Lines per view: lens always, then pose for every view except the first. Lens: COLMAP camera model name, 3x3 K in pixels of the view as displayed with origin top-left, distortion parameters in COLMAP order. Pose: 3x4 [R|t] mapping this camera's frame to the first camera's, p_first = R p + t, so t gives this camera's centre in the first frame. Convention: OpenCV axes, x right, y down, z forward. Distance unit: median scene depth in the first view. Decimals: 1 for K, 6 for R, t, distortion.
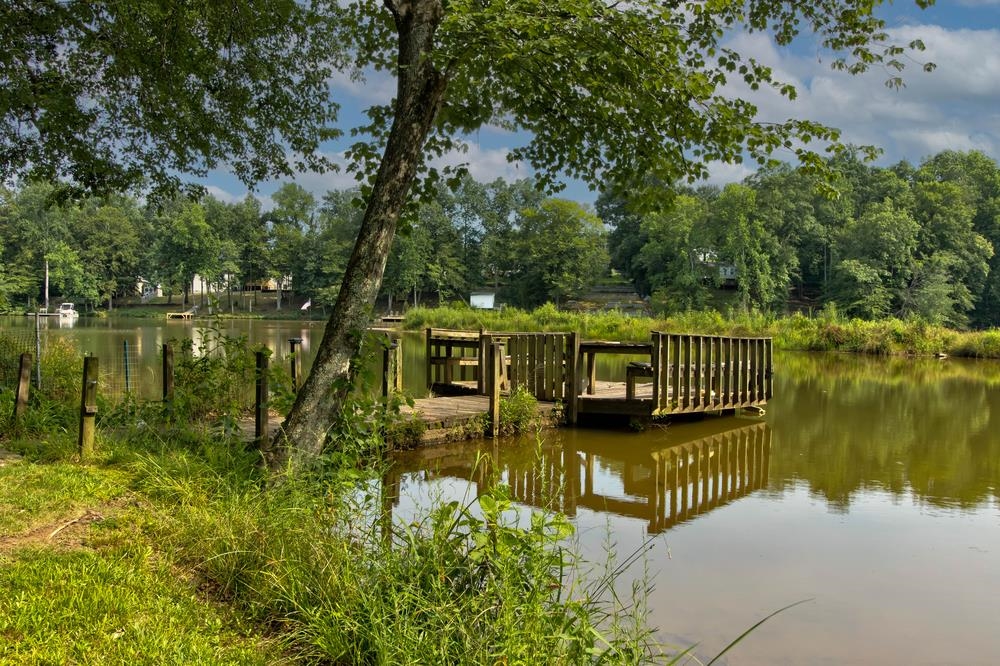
lens RADIAL K [[835.3, 0, 500.5], [0, 835.3, 332.0], [0, 0, 1]] dist [-0.007516, -0.002451]
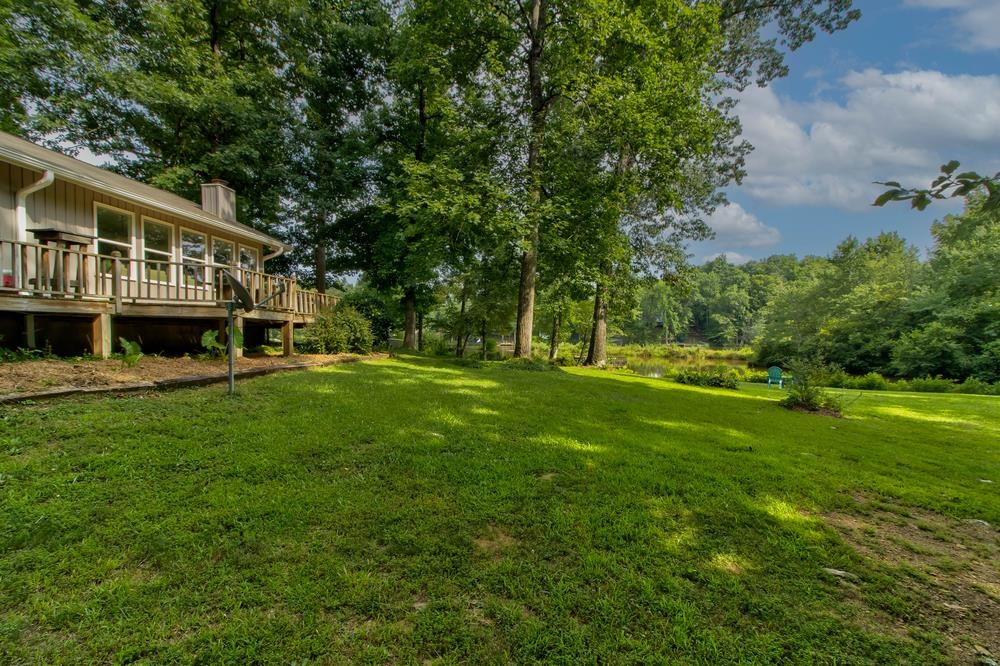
lens RADIAL K [[477.4, 0, 500.5], [0, 477.4, 337.5], [0, 0, 1]] dist [0.016044, 0.000462]
pose [[0.996173, -0.013071, -0.086418, -0.035877], [0.011598, 0.999779, -0.017520, -0.009102], [0.086627, 0.016451, 0.996105, -0.297107]]
